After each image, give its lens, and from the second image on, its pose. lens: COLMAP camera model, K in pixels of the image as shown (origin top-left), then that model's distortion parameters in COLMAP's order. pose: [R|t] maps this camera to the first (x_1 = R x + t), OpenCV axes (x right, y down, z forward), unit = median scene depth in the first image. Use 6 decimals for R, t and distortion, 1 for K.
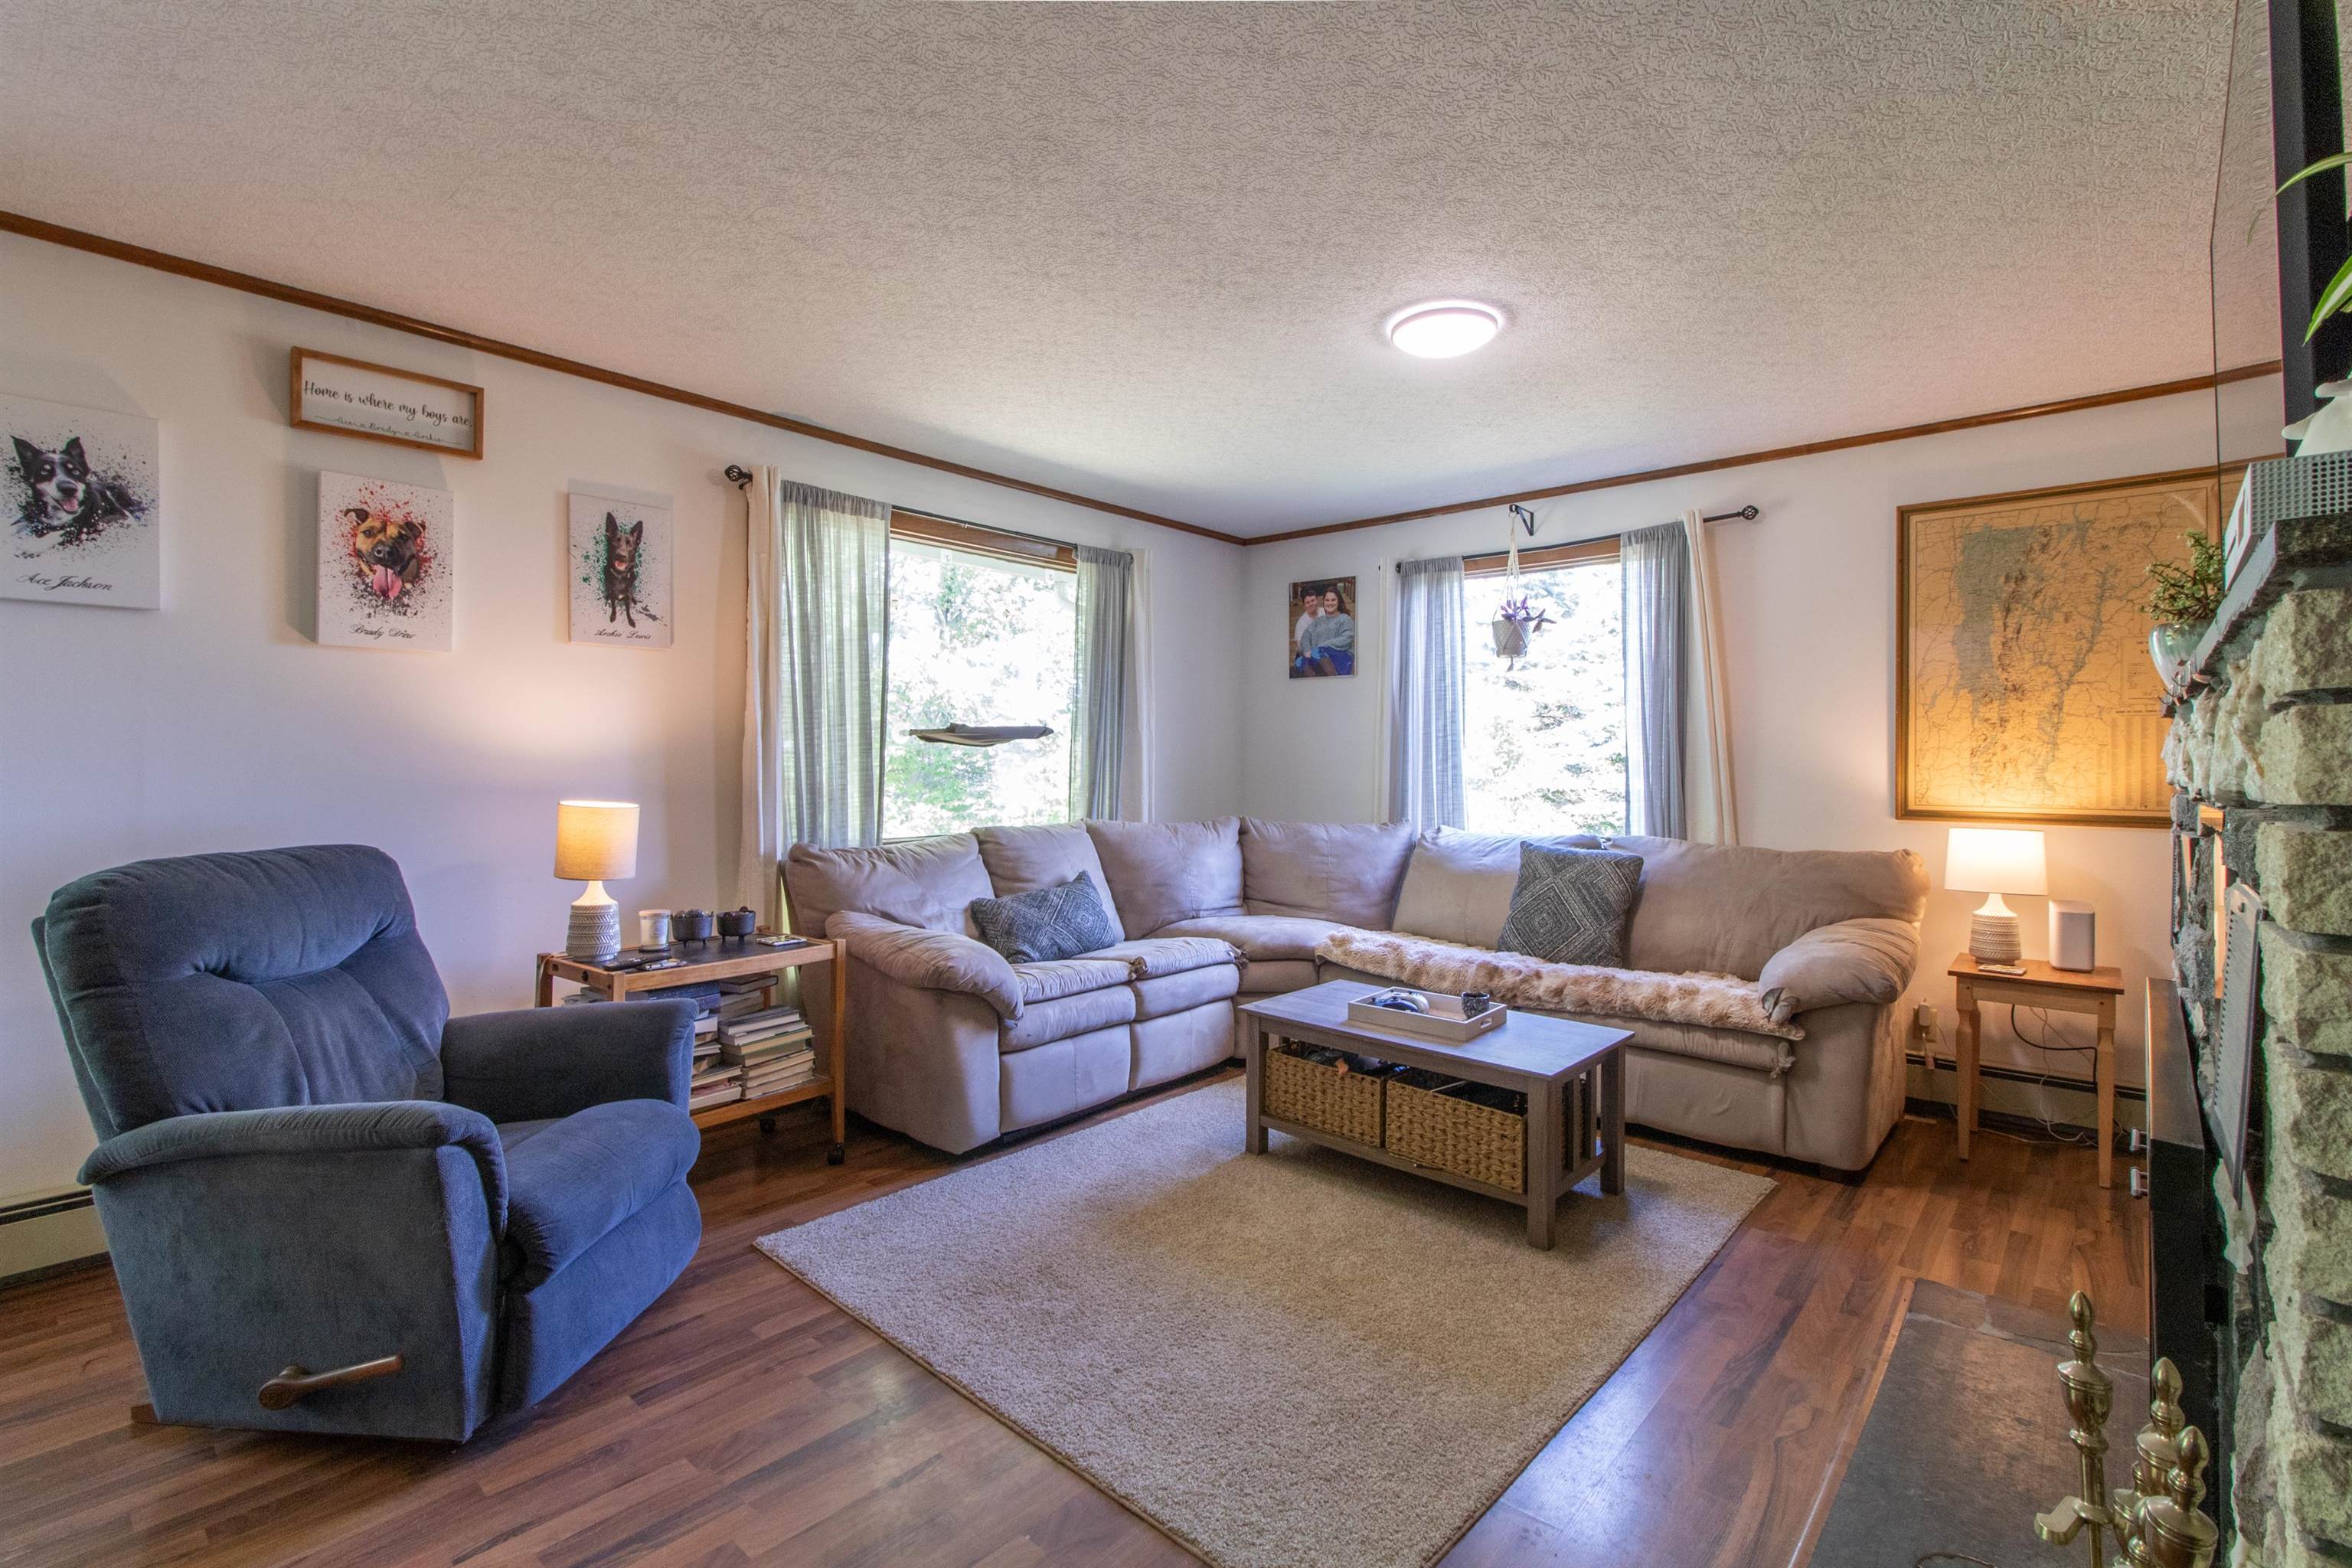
lens RADIAL K [[1091.7, 0, 1180.6], [0, 1091.7, 763.2], [0, 0, 1]] dist [0.012167, -0.002428]
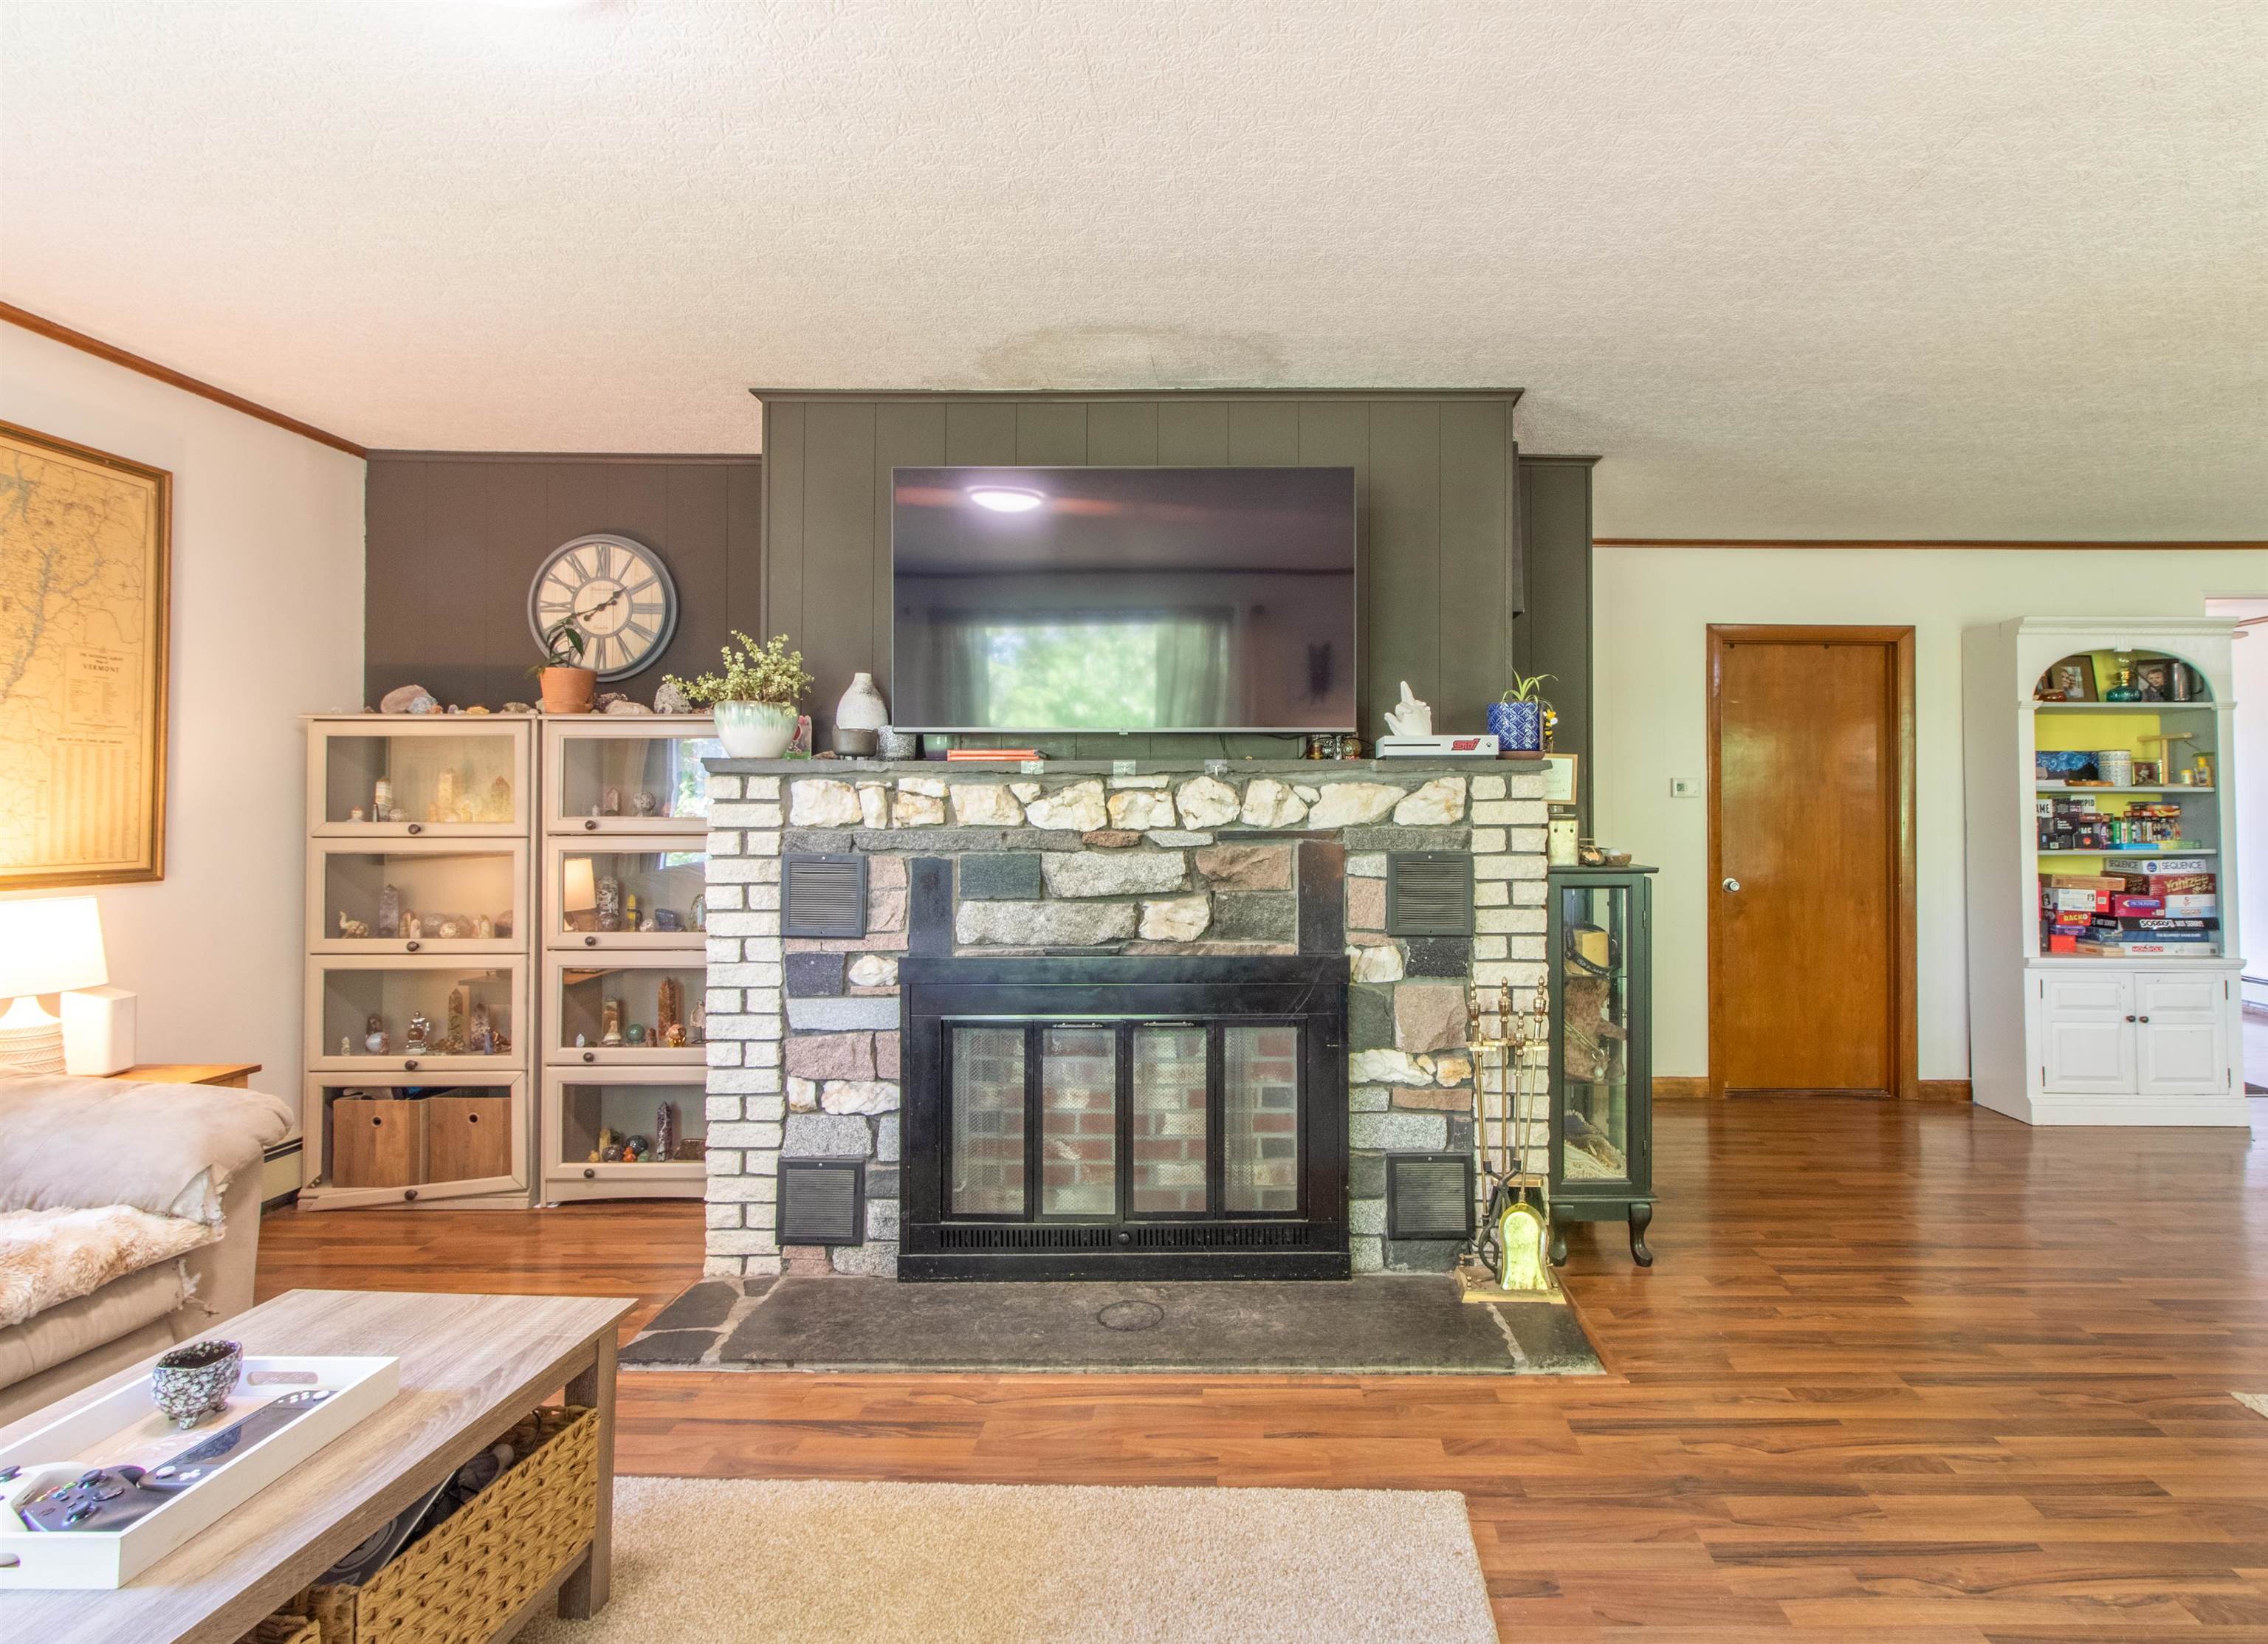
lens RADIAL K [[1144.2, 0, 1222.1], [0, 1144.2, 794.4], [0, 0, 1]] dist [0.003779, 0.002147]
pose [[-0.645870, 0.003597, 0.763439, -0.288513], [-0.004551, 0.999953, -0.008562, -0.003948], [-0.763434, -0.009004, -0.645824, 0.858905]]
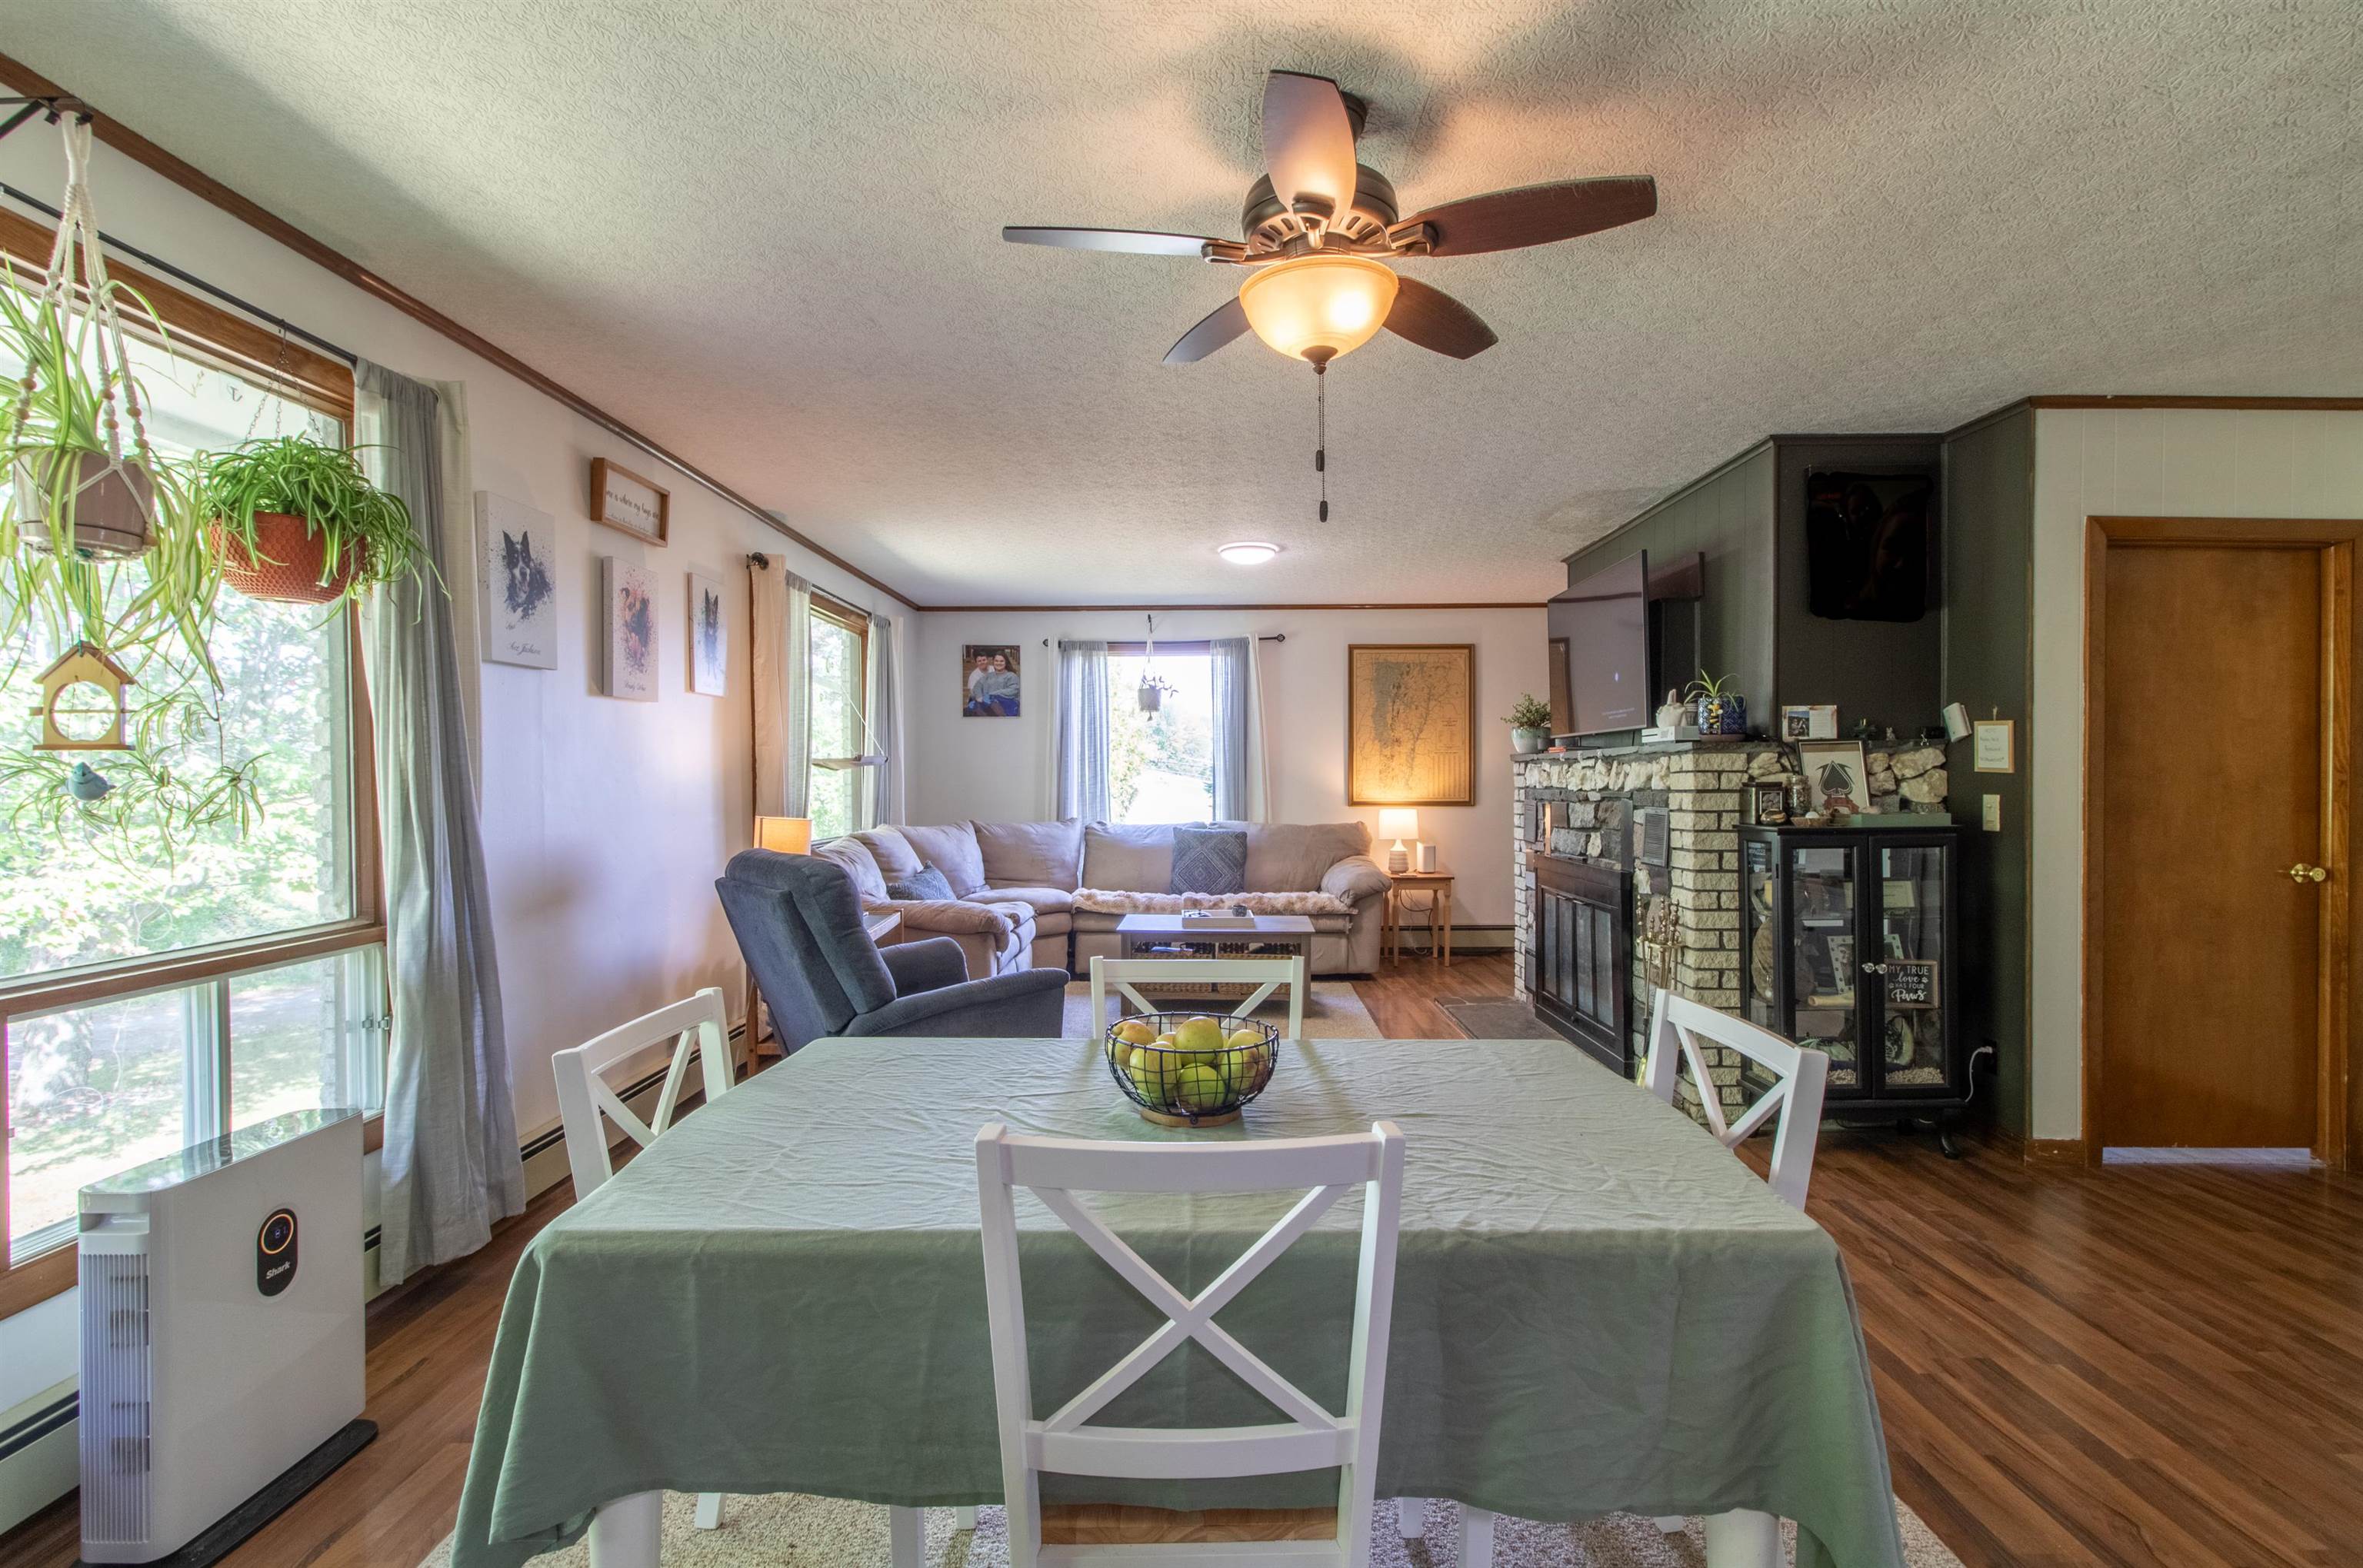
lens RADIAL K [[1096.7, 0, 1206.5], [0, 1096.7, 795.7], [0, 0, 1]] dist [0.012167, -0.002428]
pose [[0.754551, -0.019764, 0.655943, -0.851974], [0.008316, 0.999754, 0.020557, -0.010306], [-0.656188, -0.010056, 0.754530, -0.309710]]
